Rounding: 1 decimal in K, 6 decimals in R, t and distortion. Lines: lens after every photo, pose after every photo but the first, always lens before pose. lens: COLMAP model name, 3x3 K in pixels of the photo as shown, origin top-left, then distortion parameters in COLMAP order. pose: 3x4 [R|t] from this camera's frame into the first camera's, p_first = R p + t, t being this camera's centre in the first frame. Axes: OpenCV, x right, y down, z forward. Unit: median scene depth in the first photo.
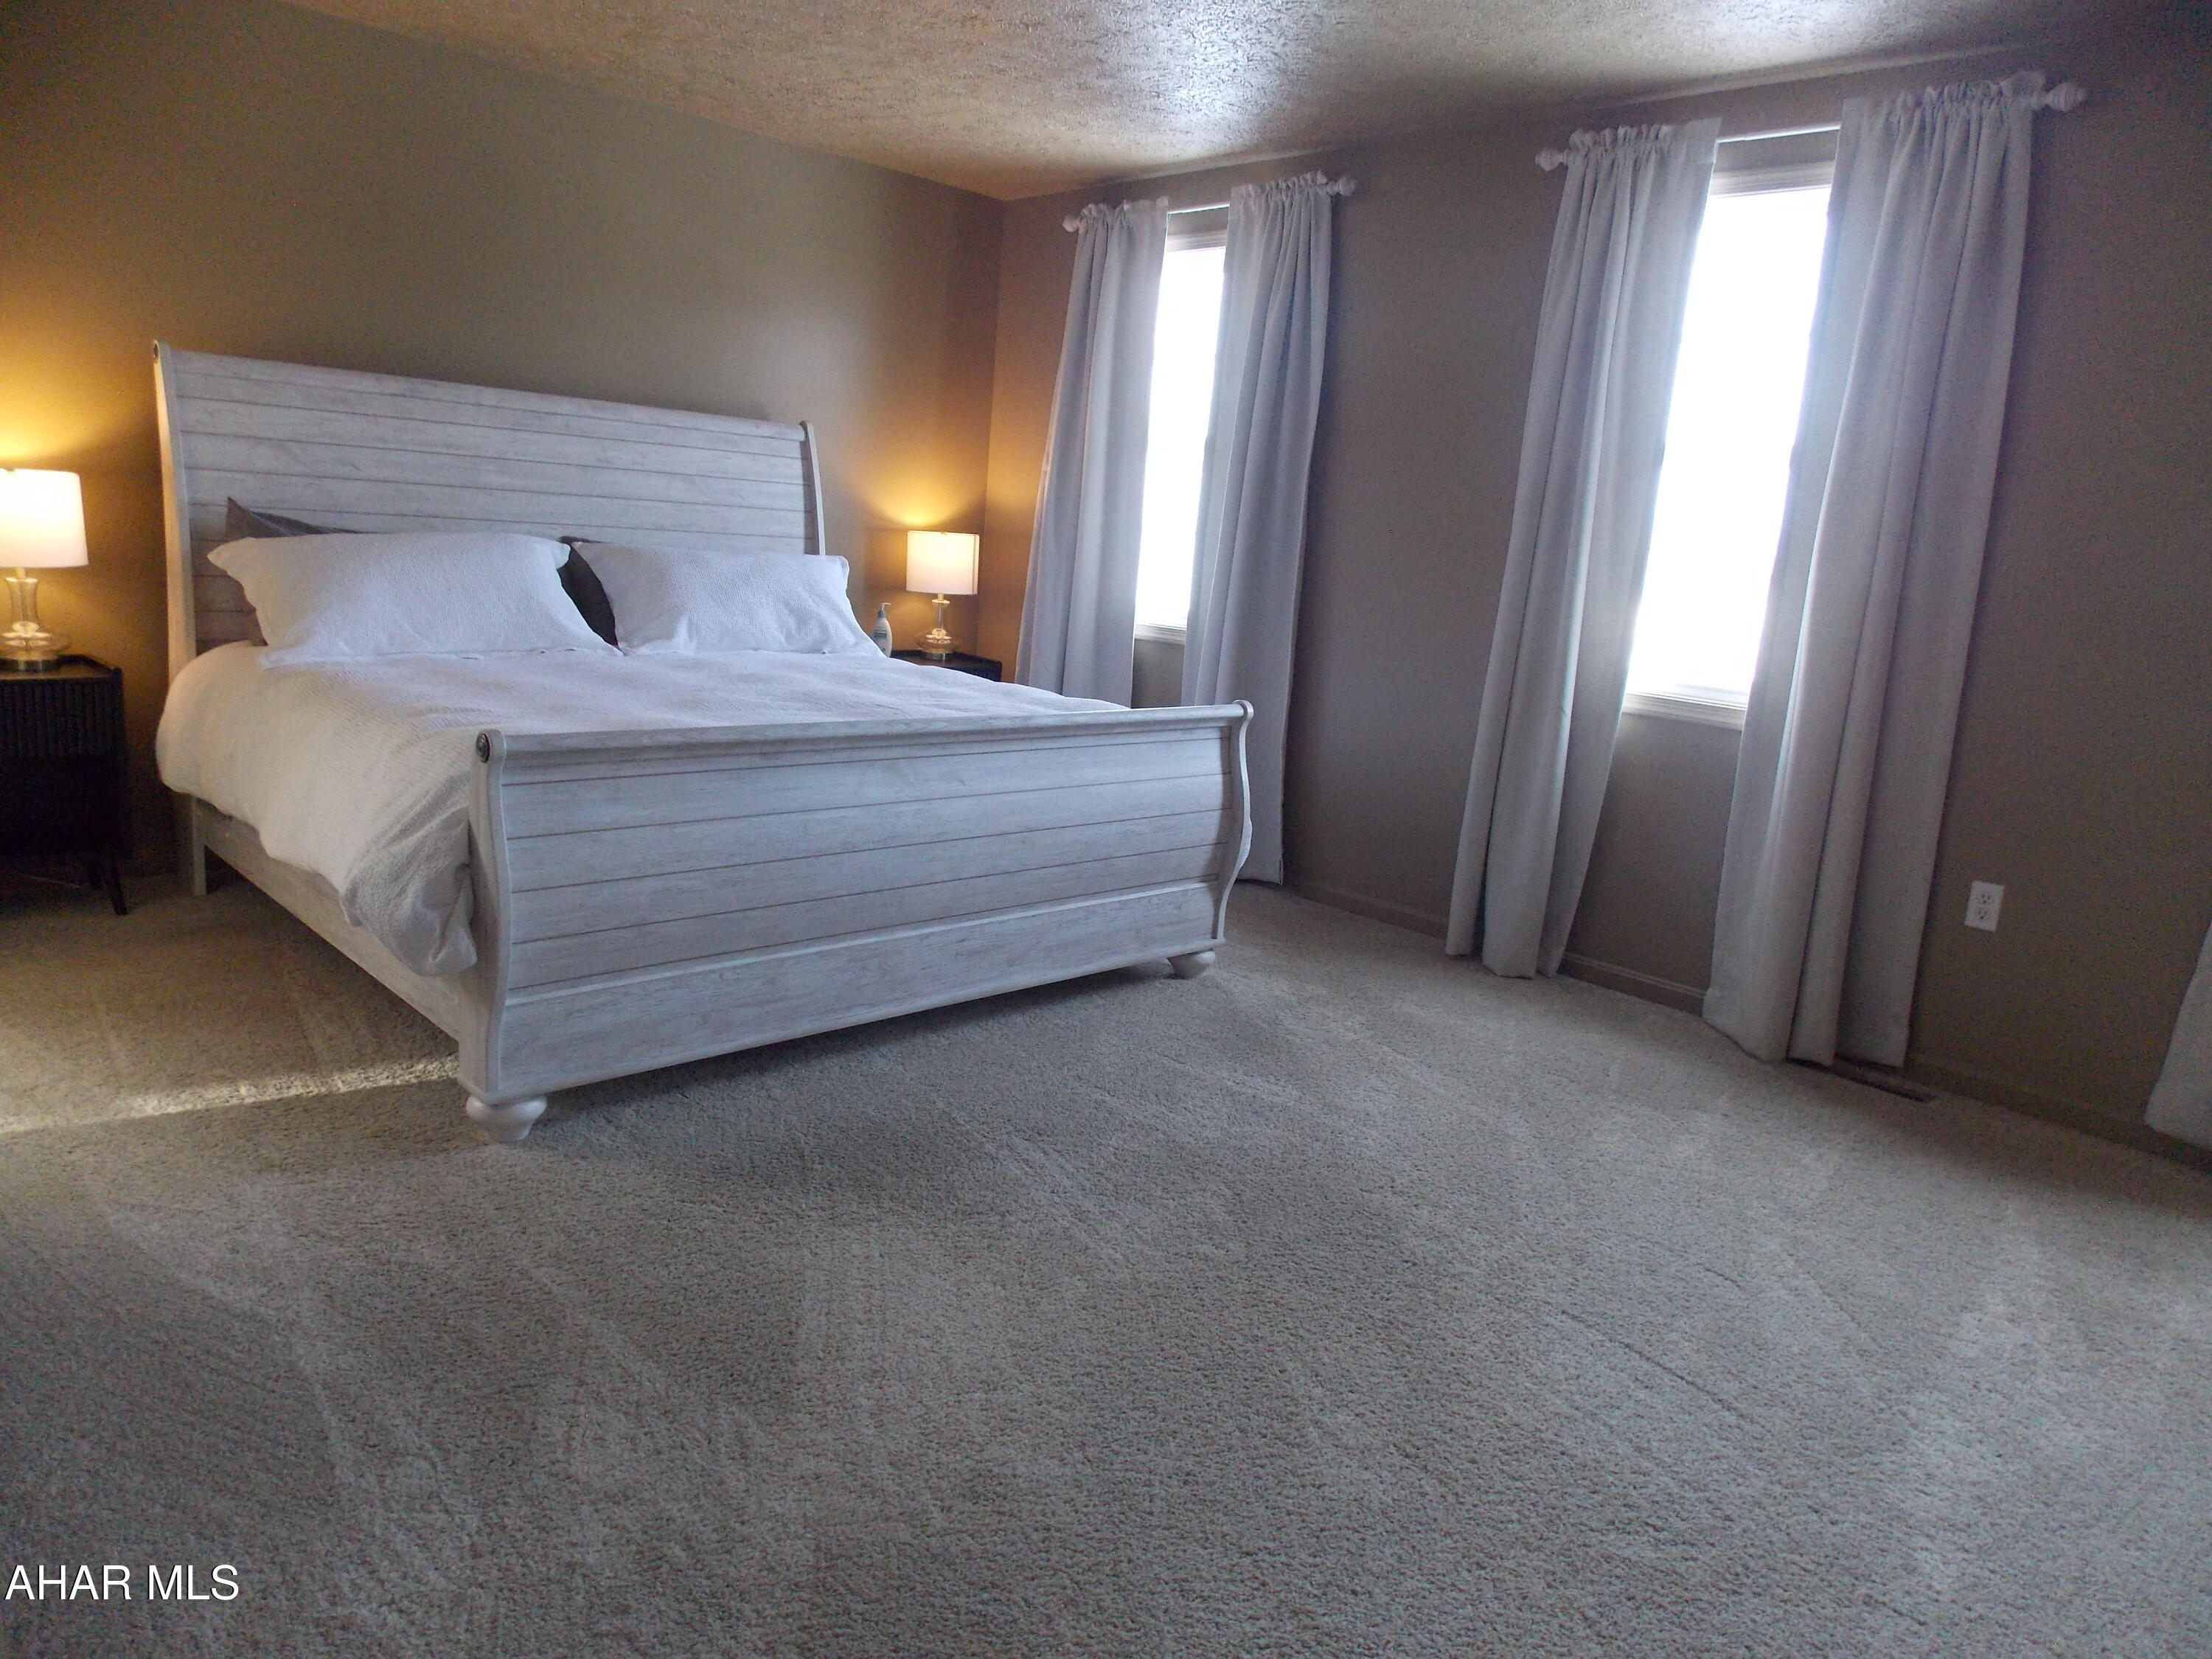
lens RADIAL K [[1480.6, 0, 1112.1], [0, 1480.6, 812.5], [0, 0, 1]] dist [0.005630, 0.001736]
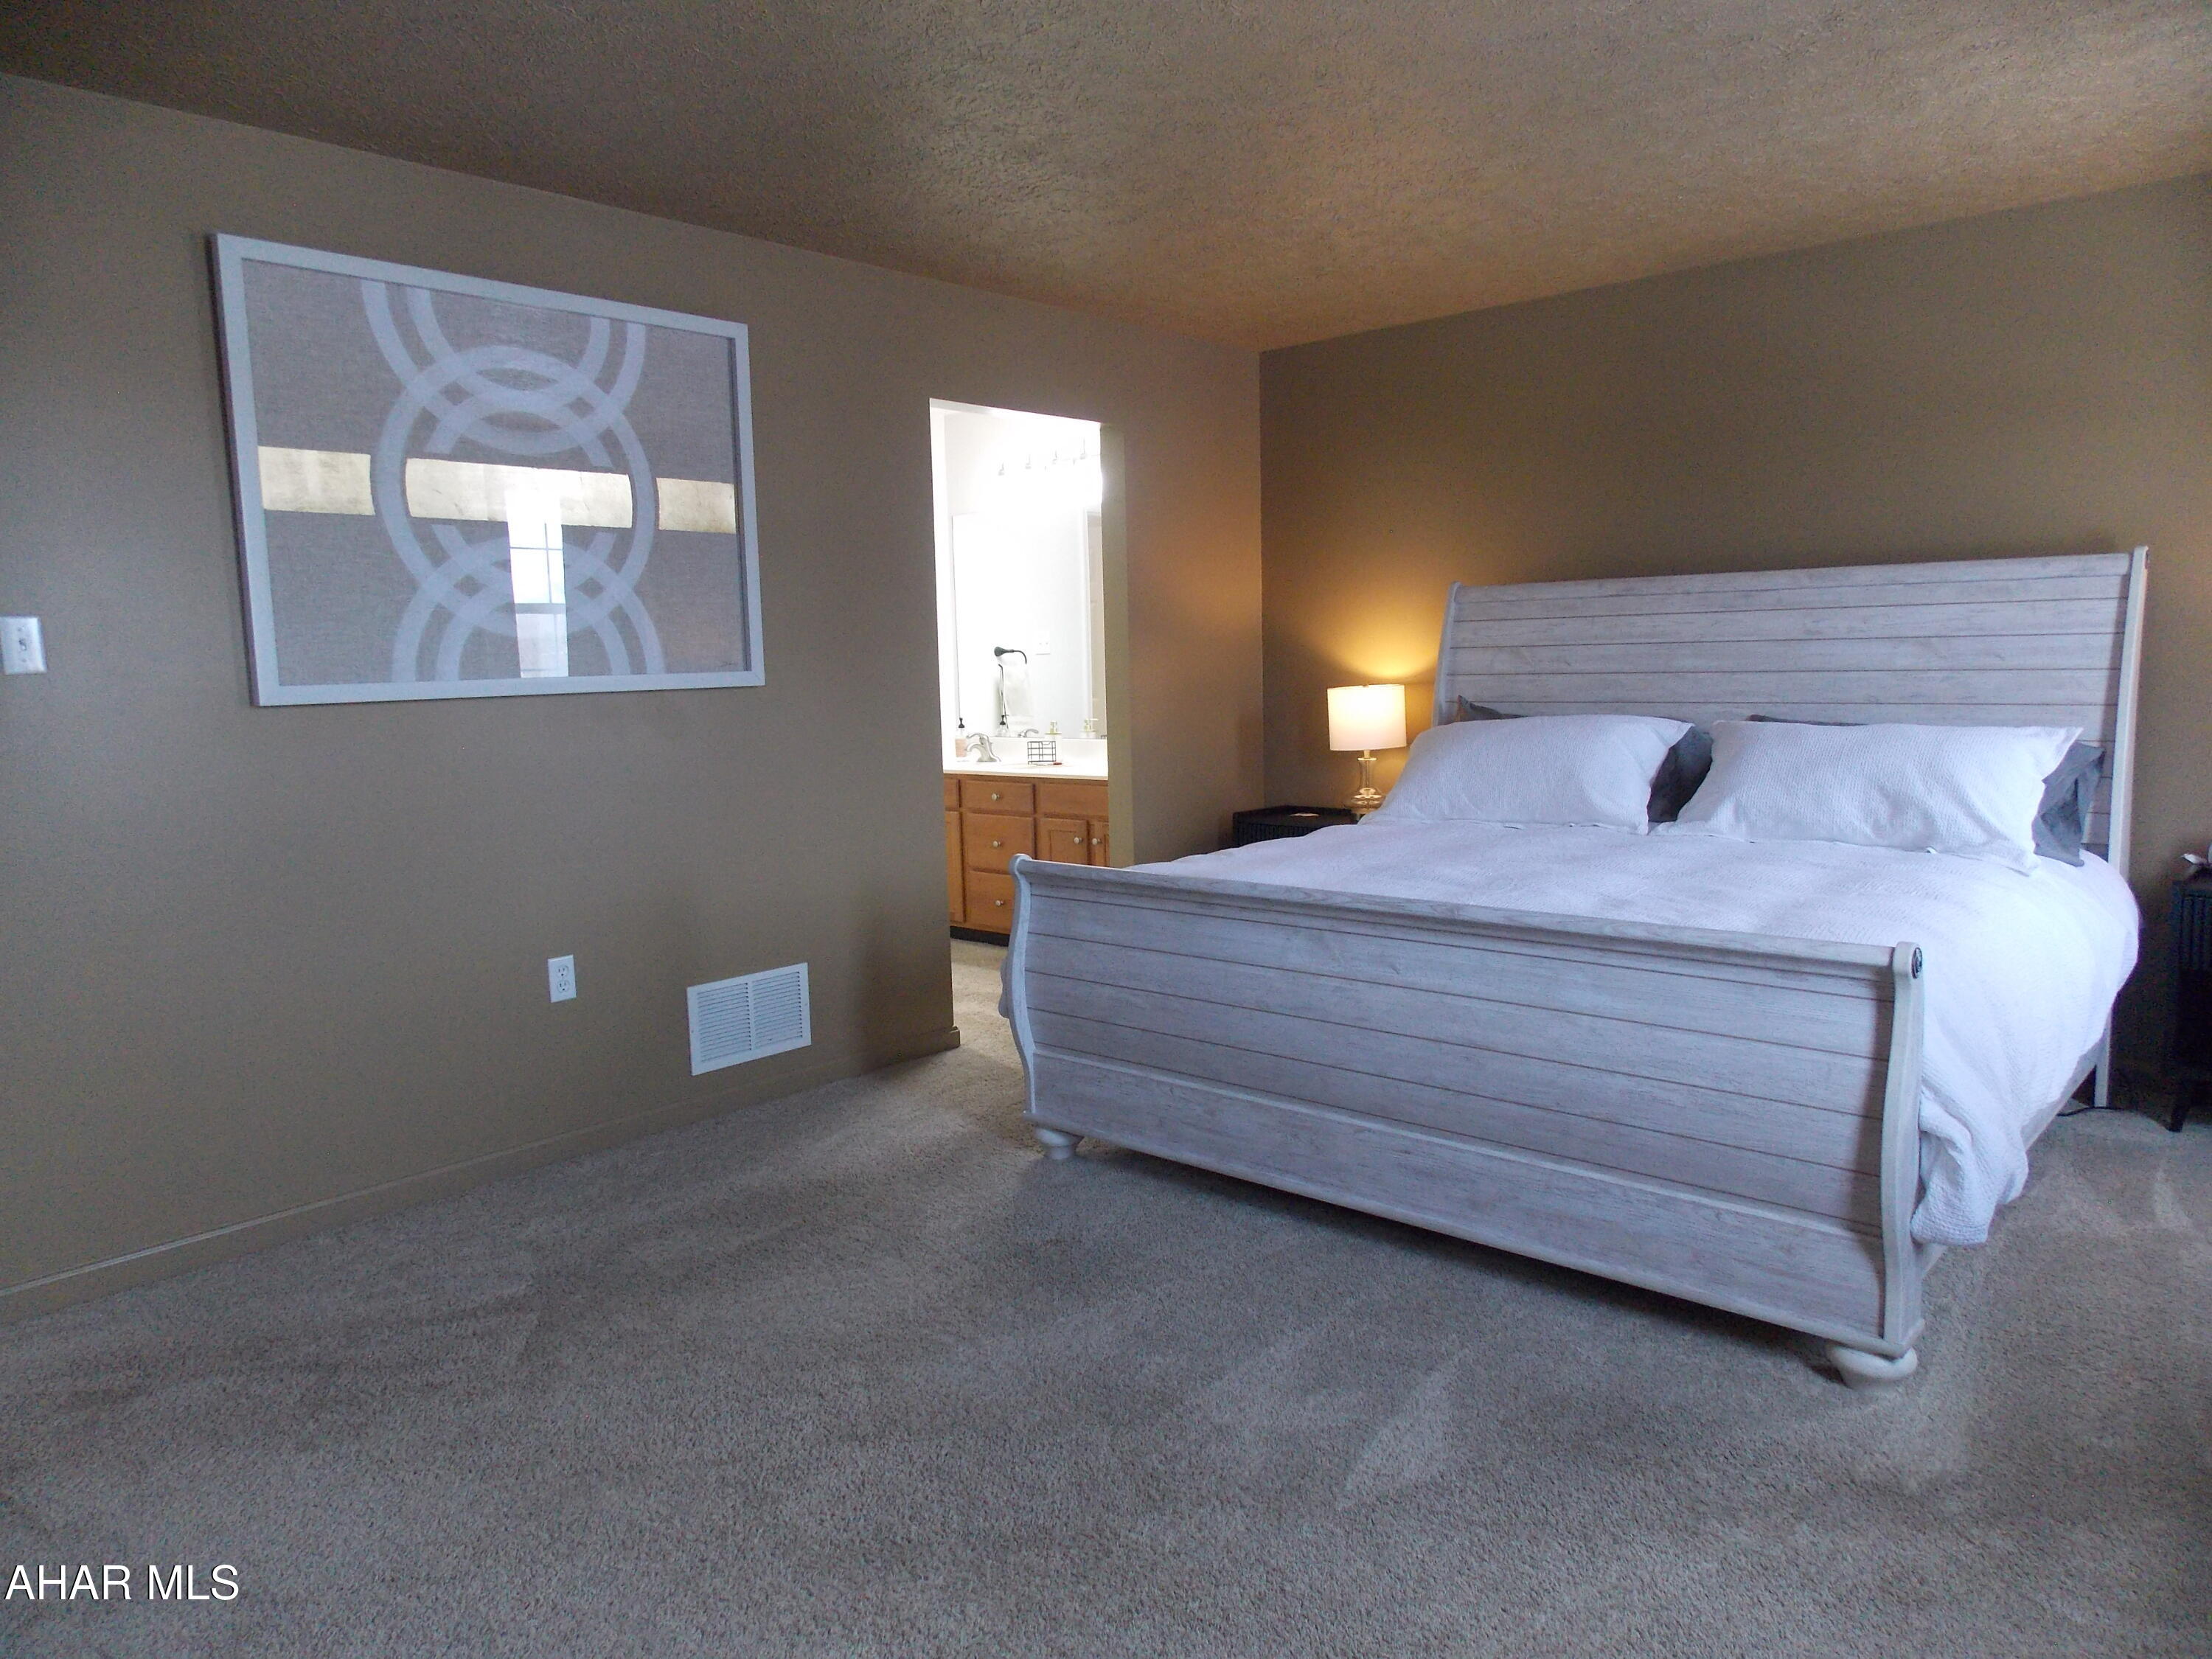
lens RADIAL K [[1464.8, 0, 1110.0], [0, 1464.8, 816.2], [0, 0, 1]] dist [0.005391, -0.000785]
pose [[0.075000, 0.031377, -0.996690, 0.675001], [-0.163557, 0.986356, 0.018744, -0.088512], [0.983679, 0.161610, 0.079108, 0.651080]]
